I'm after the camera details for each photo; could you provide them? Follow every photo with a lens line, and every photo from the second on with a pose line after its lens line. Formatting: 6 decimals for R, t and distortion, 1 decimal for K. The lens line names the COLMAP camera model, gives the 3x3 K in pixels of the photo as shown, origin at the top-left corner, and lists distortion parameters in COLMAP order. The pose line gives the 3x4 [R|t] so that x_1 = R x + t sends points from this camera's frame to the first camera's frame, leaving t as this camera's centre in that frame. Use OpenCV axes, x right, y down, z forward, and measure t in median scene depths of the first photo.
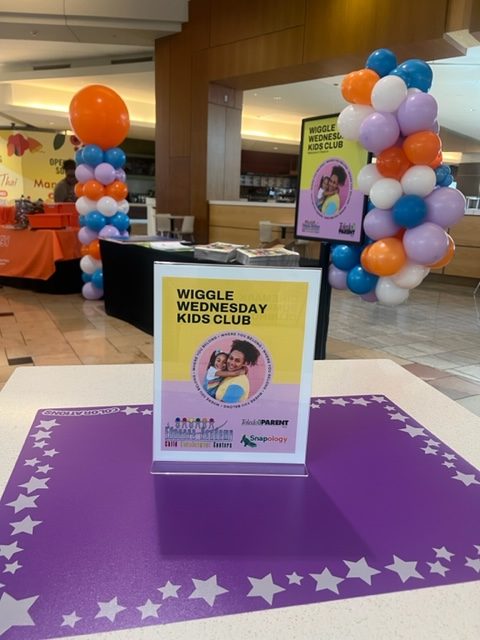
lens RADIAL K [[485.5, 0, 240.0], [0, 485.5, 320.0], [0, 0, 1]] dist [0.026331, -0.001890]
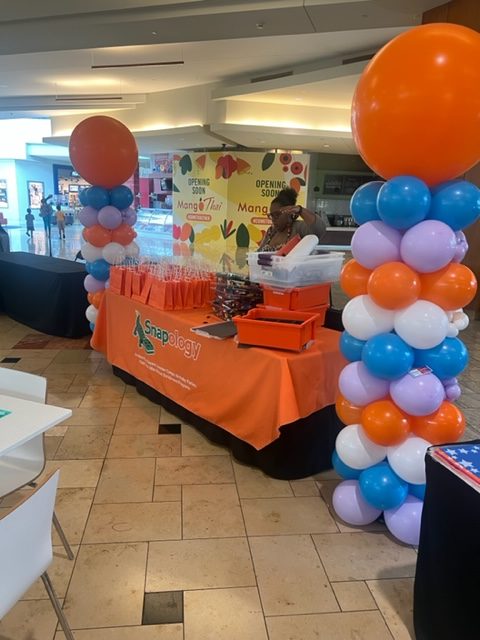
lens RADIAL K [[485.5, 0, 240.0], [0, 485.5, 320.0], [0, 0, 1]] dist [0.026331, -0.001890]
pose [[0.930100, 0.084294, -0.357503, -0.163015], [-0.094232, 0.995496, -0.010437, -0.132682], [0.355013, 0.043396, 0.933853, 0.346603]]
